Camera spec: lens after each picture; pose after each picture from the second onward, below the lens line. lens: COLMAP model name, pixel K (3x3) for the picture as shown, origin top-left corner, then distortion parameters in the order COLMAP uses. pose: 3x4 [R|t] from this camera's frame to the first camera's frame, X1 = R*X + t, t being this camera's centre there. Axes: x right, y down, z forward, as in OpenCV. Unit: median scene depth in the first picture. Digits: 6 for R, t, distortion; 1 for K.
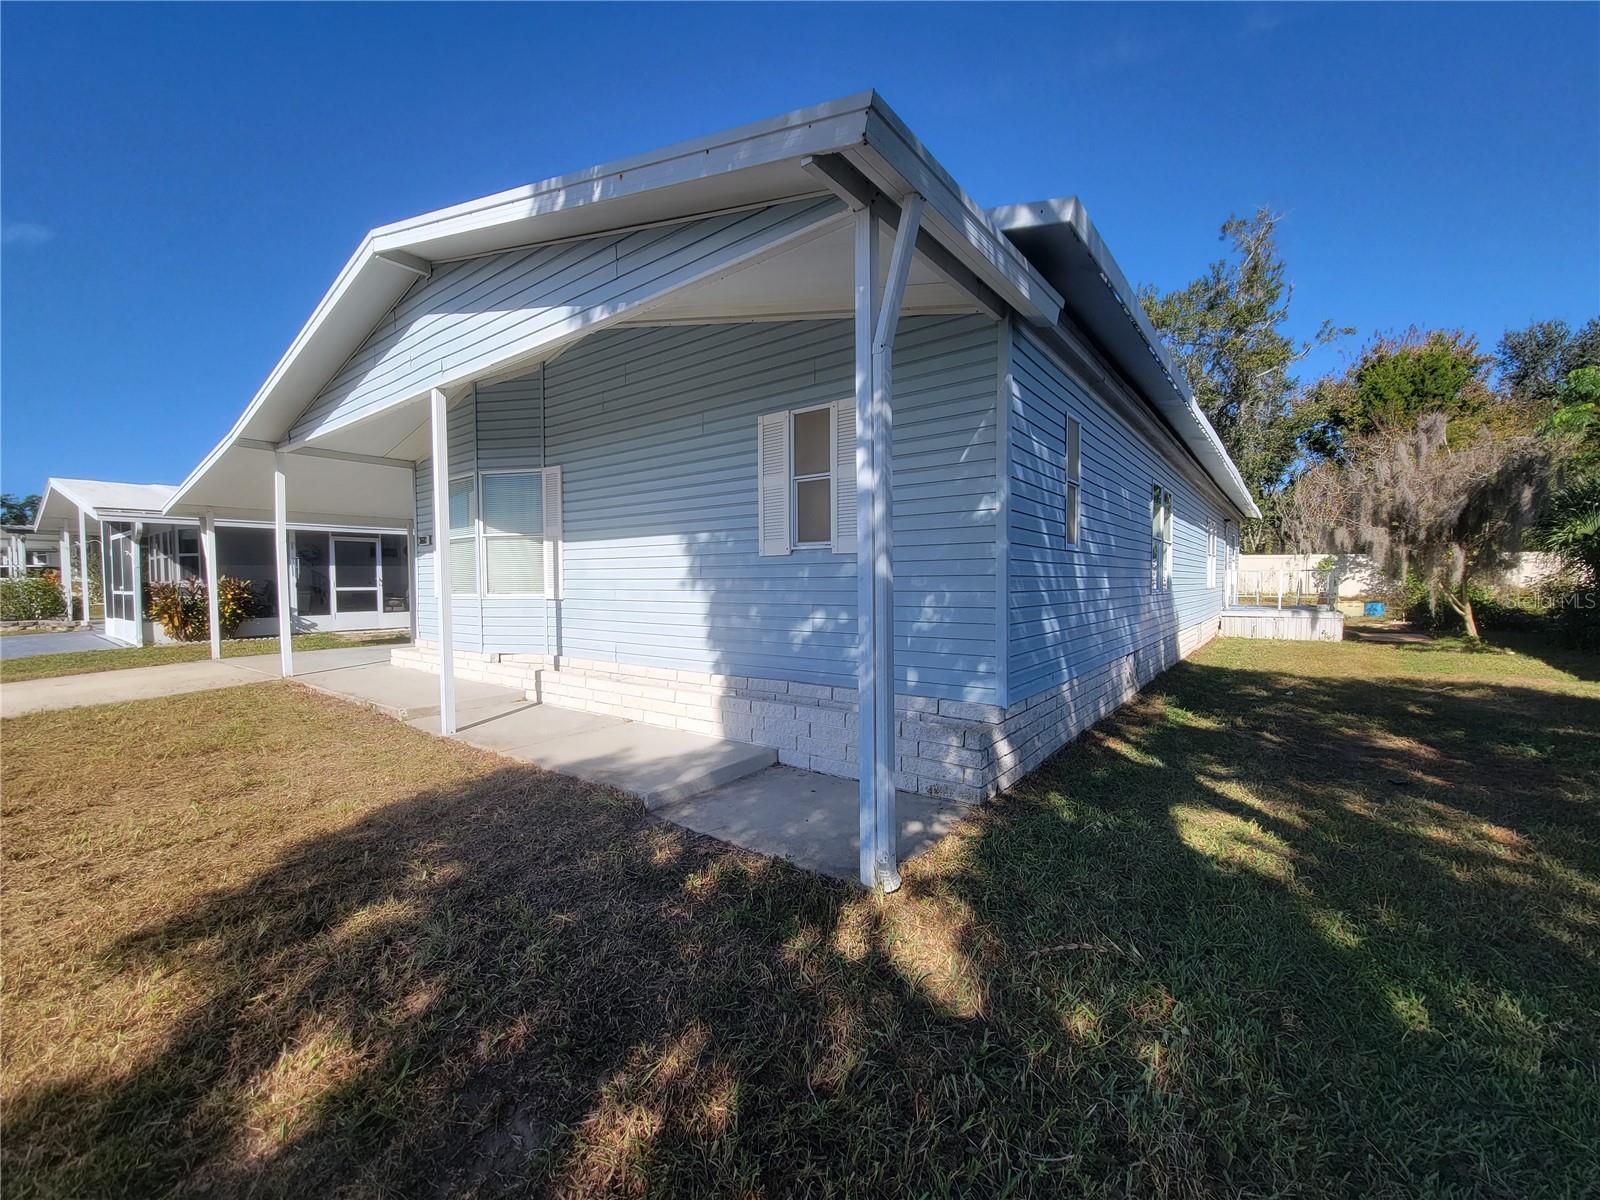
lens RADIAL K [[645.7, 0, 800.0], [0, 645.7, 600.0], [0, 0, 1]] dist [-0.001197, 0.000193]
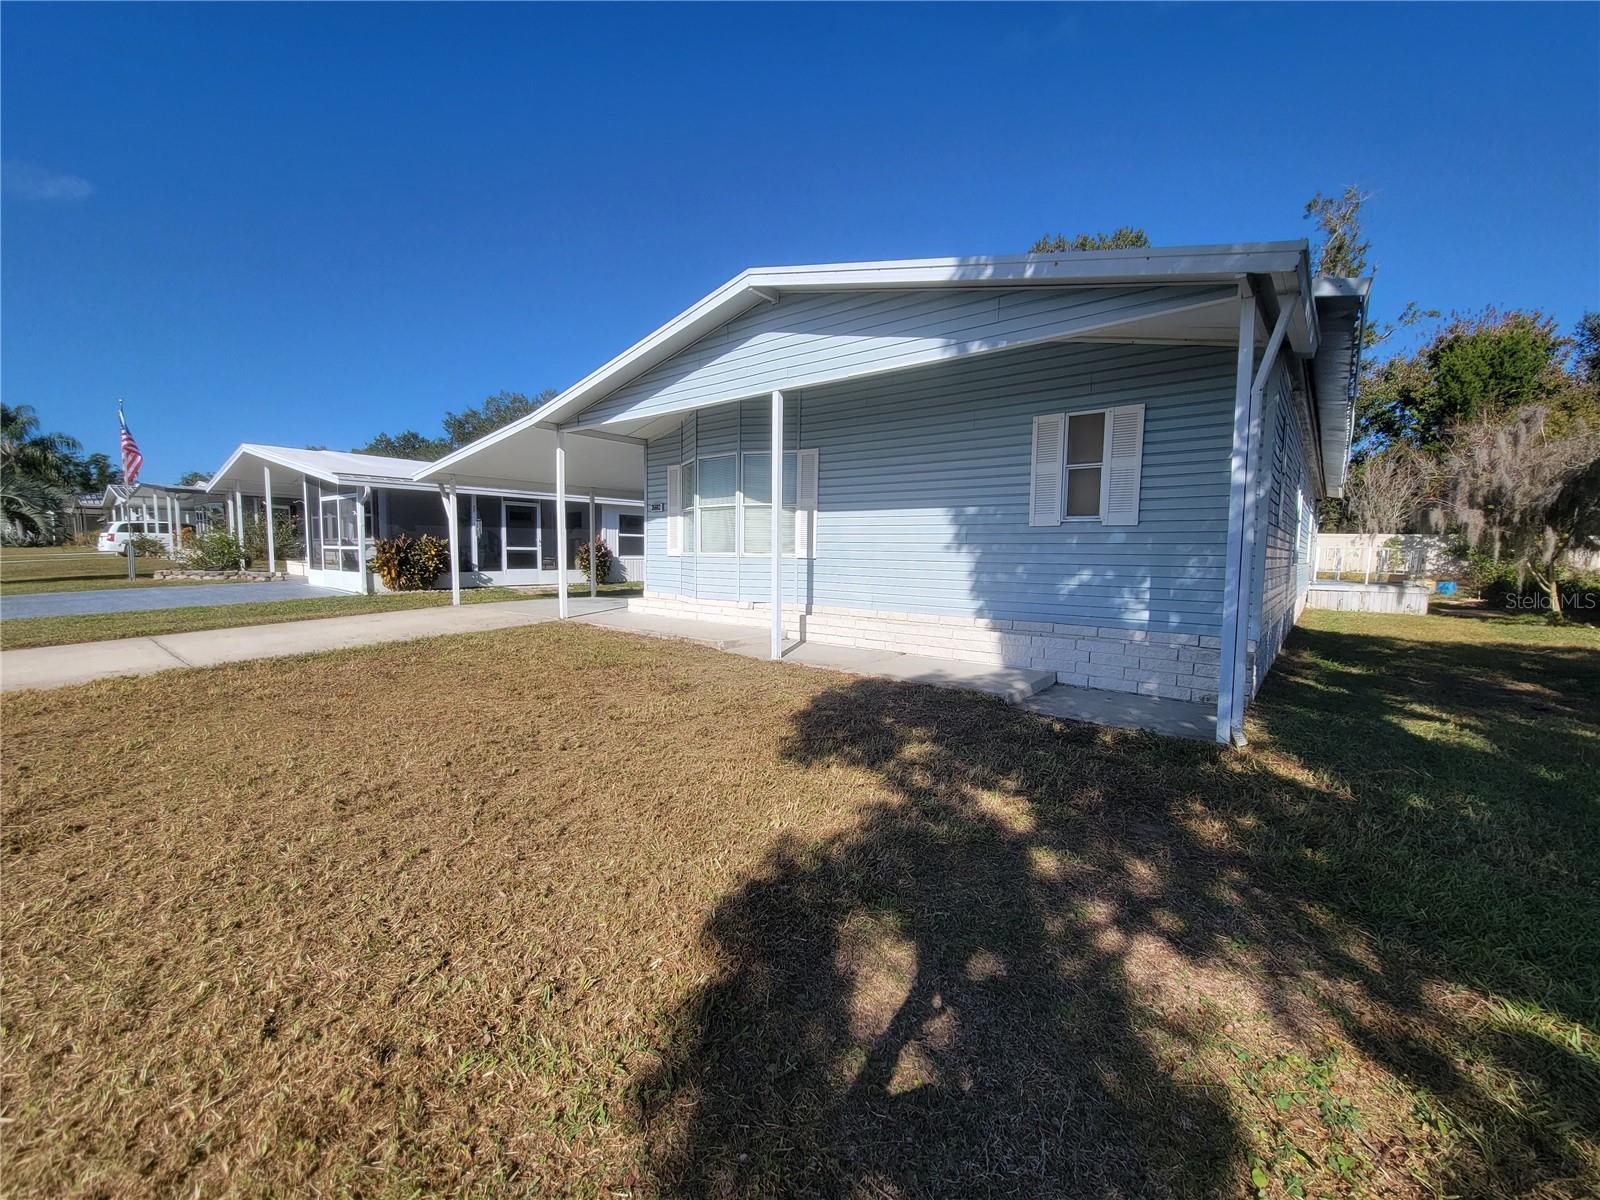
lens RADIAL K [[646.3, 0, 800.0], [0, 646.3, 600.0], [0, 0, 1]] dist [0.003087, -0.003849]
pose [[0.999271, 0.022047, -0.031177, -0.257872], [-0.020587, 0.998712, 0.046383, 0.015342], [0.032159, -0.045707, 0.998437, -0.165896]]
